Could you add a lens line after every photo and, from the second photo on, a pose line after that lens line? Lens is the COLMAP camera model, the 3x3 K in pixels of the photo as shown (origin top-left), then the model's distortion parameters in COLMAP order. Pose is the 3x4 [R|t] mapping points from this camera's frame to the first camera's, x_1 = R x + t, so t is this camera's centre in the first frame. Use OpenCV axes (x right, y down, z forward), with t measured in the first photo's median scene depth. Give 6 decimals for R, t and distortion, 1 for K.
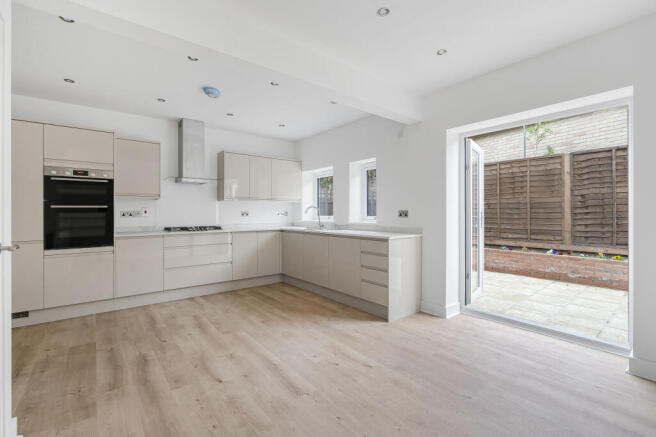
lens RADIAL K [[289.6, 0, 326.5], [0, 289.6, 215.3], [0, 0, 1]] dist [-0.003501, -0.000100]
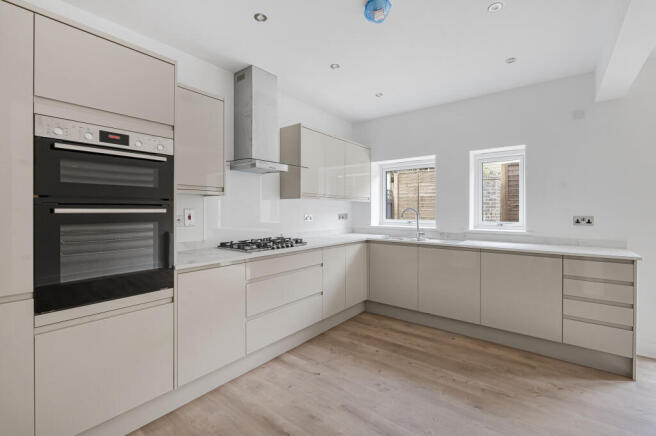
lens RADIAL K [[289.6, 0, 326.5], [0, 289.6, 214.8], [0, 0, 1]] dist [-0.003501, -0.000100]
pose [[0.975774, -0.000377, 0.218783, -0.585082], [-0.000925, 0.999982, 0.005850, -0.025276], [-0.218781, -0.005911, 0.975756, 0.445135]]
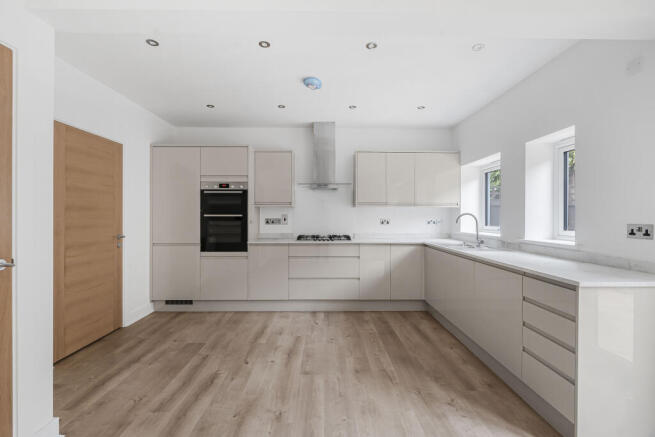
lens RADIAL K [[289.2, 0, 327.5], [0, 289.2, 218.5], [0, 0, 1]] dist [-0.004417, -0.000588]
pose [[0.790779, 0.009404, -0.612029, 0.158507], [-0.009512, 0.999950, 0.003074, -0.024068], [0.612027, 0.003391, 0.790829, 0.329432]]
